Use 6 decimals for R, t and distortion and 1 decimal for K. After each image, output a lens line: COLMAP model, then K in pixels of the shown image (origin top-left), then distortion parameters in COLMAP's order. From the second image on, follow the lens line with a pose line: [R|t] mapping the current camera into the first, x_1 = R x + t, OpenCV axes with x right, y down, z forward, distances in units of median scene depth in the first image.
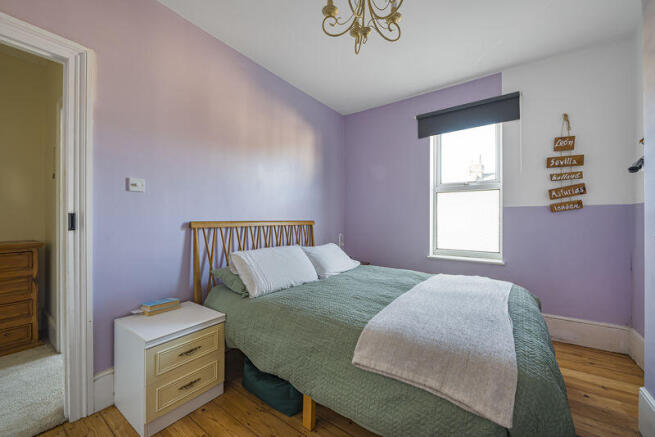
lens RADIAL K [[254.2, 0, 327.5], [0, 254.2, 218.5], [0, 0, 1]] dist [-0.011911, 0.000292]
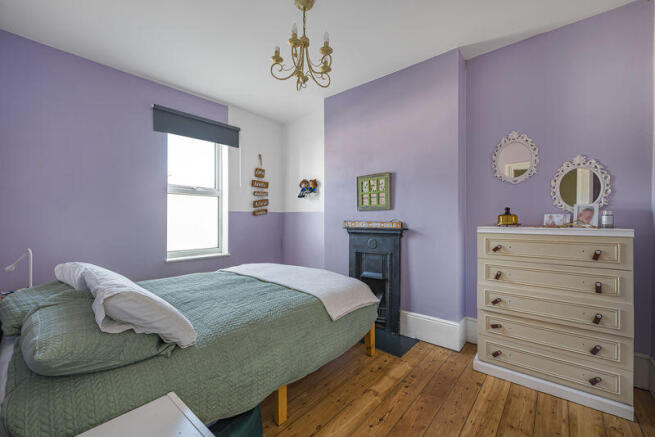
lens RADIAL K [[261.0, 0, 327.5], [0, 261.0, 218.5], [0, 0, 1]] dist [-0.014441, 0.000038]
pose [[0.091989, 0.000792, 0.995760, -0.659487], [0.001383, 0.999999, -0.000923, -0.006747], [-0.995759, 0.001462, 0.091988, 0.417901]]
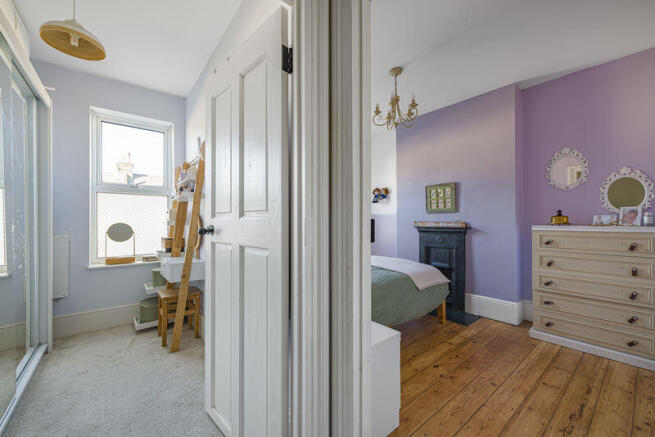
lens RADIAL K [[254.2, 0, 327.5], [0, 254.2, 218.5], [0, 0, 1]] dist [-0.011911, 0.000292]
pose [[0.275900, 0.002883, 0.961182, -0.981002], [0.006975, 0.999963, -0.005002, -0.009980], [-0.961161, 0.008084, 0.275870, 0.525799]]
